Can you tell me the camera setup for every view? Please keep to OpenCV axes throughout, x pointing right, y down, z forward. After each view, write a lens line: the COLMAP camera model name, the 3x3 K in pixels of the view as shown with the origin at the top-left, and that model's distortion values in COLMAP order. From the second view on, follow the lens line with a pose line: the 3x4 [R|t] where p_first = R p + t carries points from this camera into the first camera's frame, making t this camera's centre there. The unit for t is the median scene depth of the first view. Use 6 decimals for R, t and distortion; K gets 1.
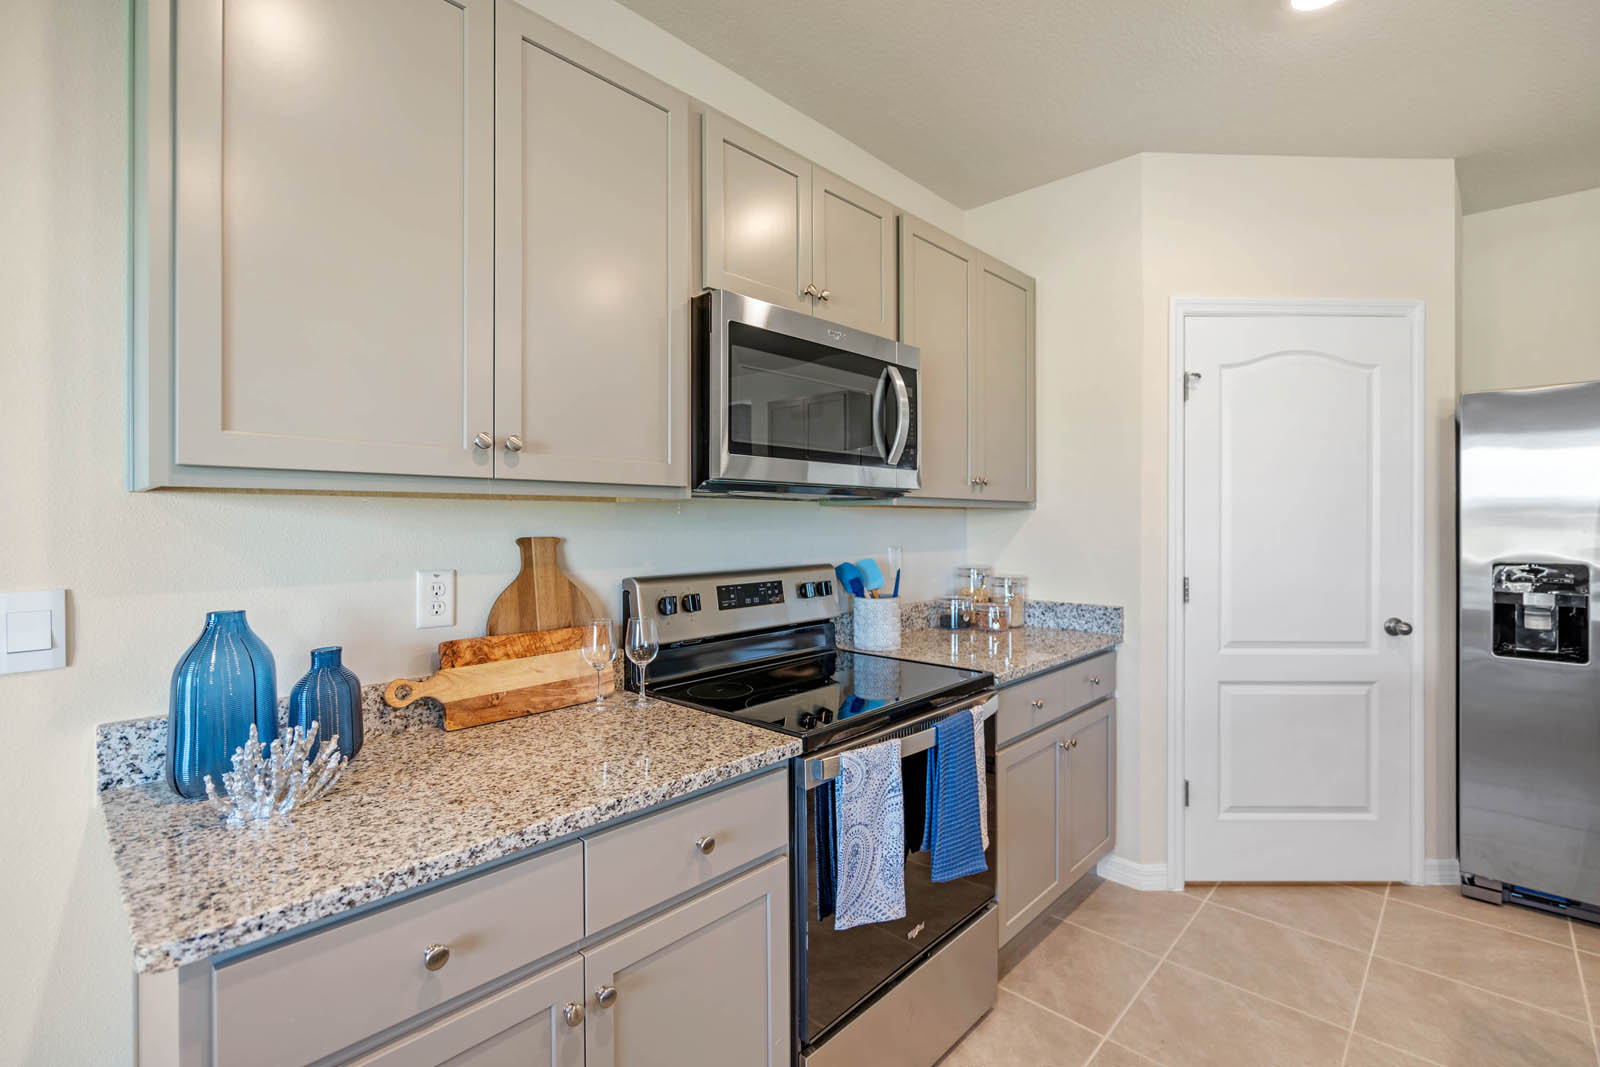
lens RADIAL K [[718.3, 0, 802.9], [0, 718.3, 524.6], [0, 0, 1]] dist [-0.001891, -0.000001]
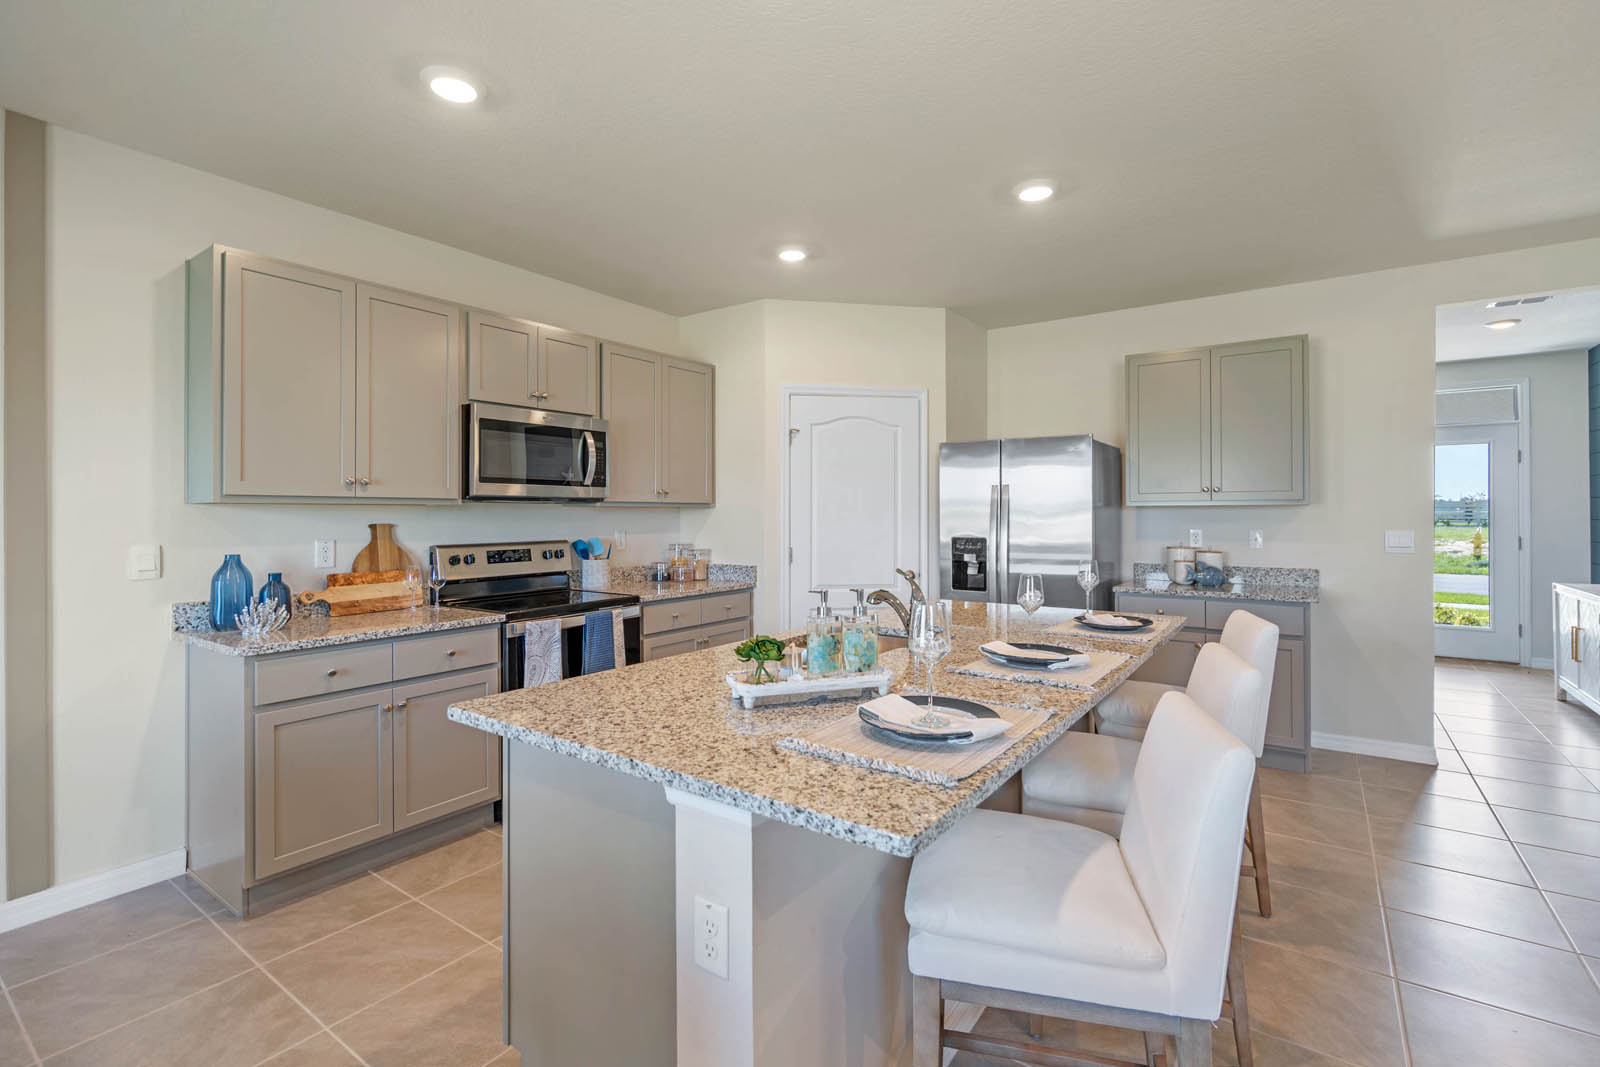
lens RADIAL K [[724.3, 0, 798.0], [0, 724.3, 514.6], [0, 0, 1]] dist [0.000491, 0.000073]
pose [[0.991013, 0.000170, 0.133765, 0.509130], [0.000227, 0.999996, -0.002947, -0.002019], [-0.133765, 0.002951, 0.991009, -1.140193]]
